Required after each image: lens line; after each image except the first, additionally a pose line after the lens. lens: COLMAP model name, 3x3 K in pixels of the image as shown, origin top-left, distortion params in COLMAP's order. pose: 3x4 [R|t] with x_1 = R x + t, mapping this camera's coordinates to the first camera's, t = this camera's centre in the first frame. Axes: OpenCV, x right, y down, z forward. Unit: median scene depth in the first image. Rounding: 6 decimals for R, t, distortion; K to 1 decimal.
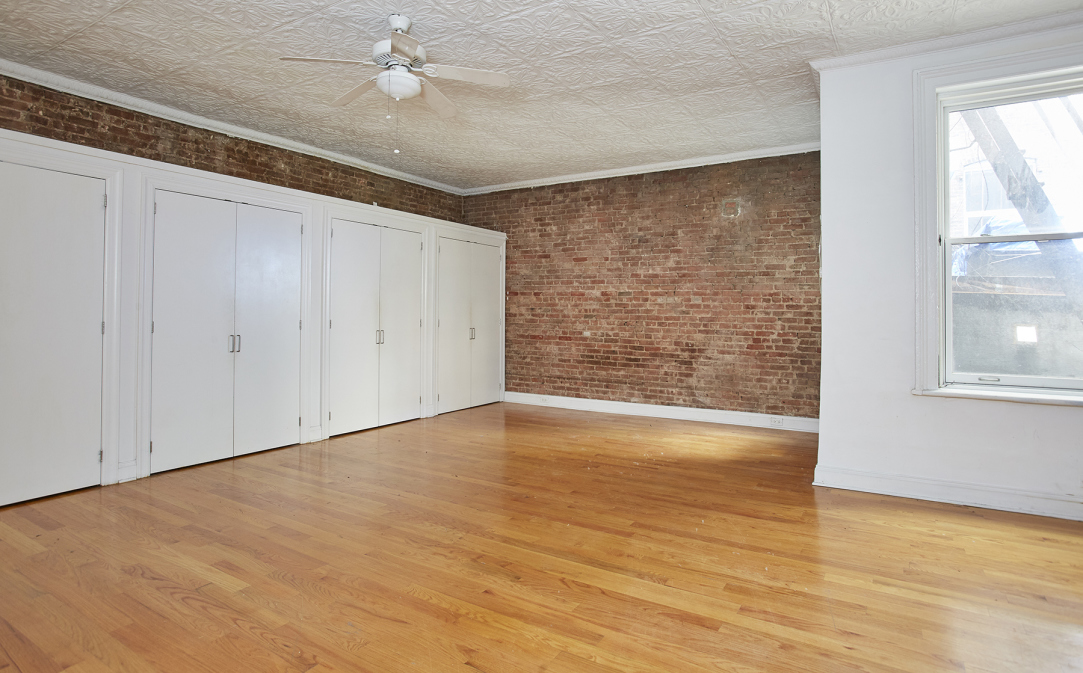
lens RADIAL K [[616.3, 0, 546.8], [0, 616.3, 330.7], [0, 0, 1]] dist [-0.003185, 0.005414]
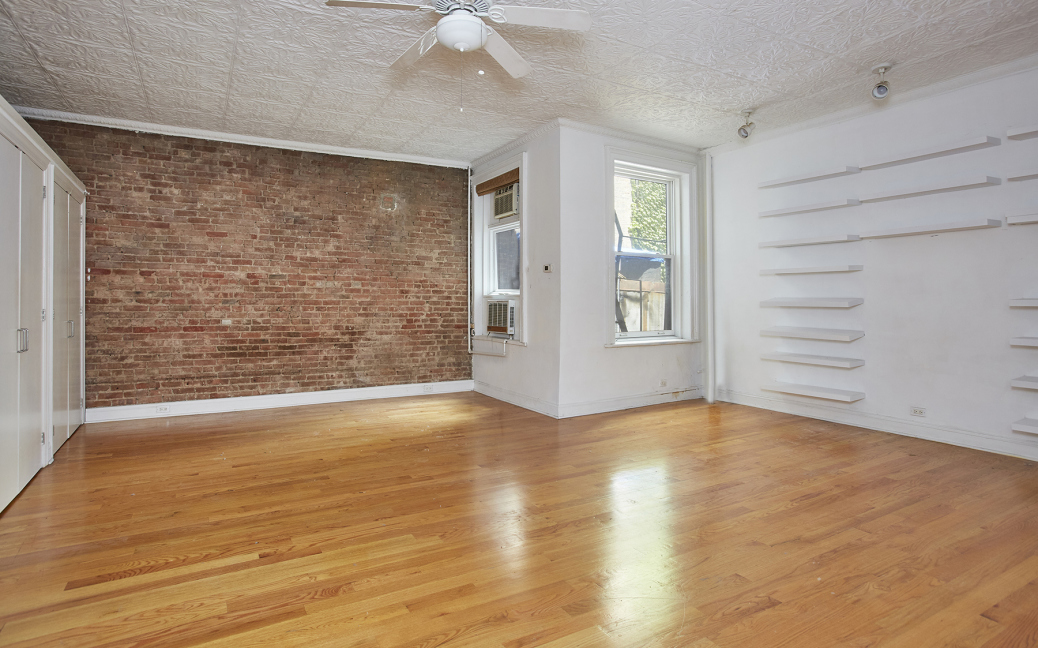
lens RADIAL K [[590.7, 0, 523.9], [0, 590.7, 317.4], [0, 0, 1]] dist [-0.003185, 0.005414]
pose [[0.478124, -0.036729, 0.877524, -0.477765], [0.024762, 0.999292, 0.028334, -0.015154], [-0.877943, 0.008182, 0.478695, 0.258411]]
